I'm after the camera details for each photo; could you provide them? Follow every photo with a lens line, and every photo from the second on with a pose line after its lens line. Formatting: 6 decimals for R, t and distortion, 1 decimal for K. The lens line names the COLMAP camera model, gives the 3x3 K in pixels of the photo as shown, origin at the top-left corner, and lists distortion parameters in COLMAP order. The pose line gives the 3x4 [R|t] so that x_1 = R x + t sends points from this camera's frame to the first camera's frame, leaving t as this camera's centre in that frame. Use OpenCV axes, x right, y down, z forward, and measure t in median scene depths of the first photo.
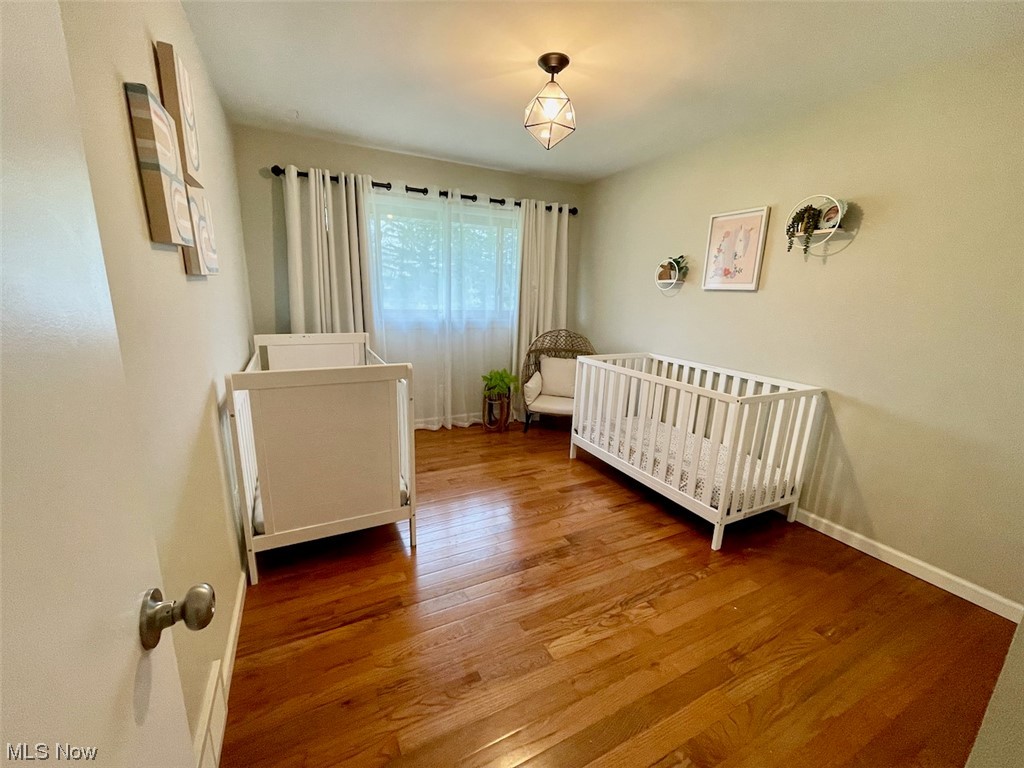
lens RADIAL K [[411.7, 0, 507.4], [0, 411.7, 387.9], [0, 0, 1]] dist [-0.006813, 0.001419]
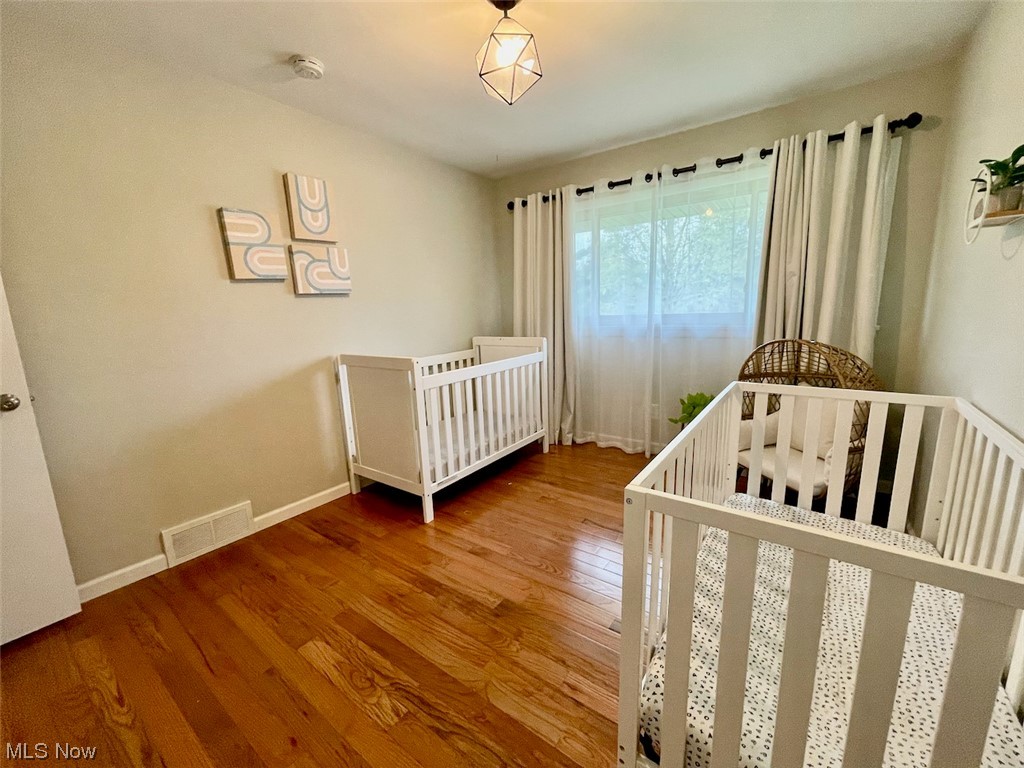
lens RADIAL K [[411.7, 0, 509.1], [0, 411.7, 384.8], [0, 0, 1]] dist [-0.006813, 0.001419]
pose [[0.458654, 0.118829, -0.880634, 0.619073], [-0.157124, 0.986248, 0.051246, -0.058277], [0.874614, 0.114864, 0.471017, 0.484075]]
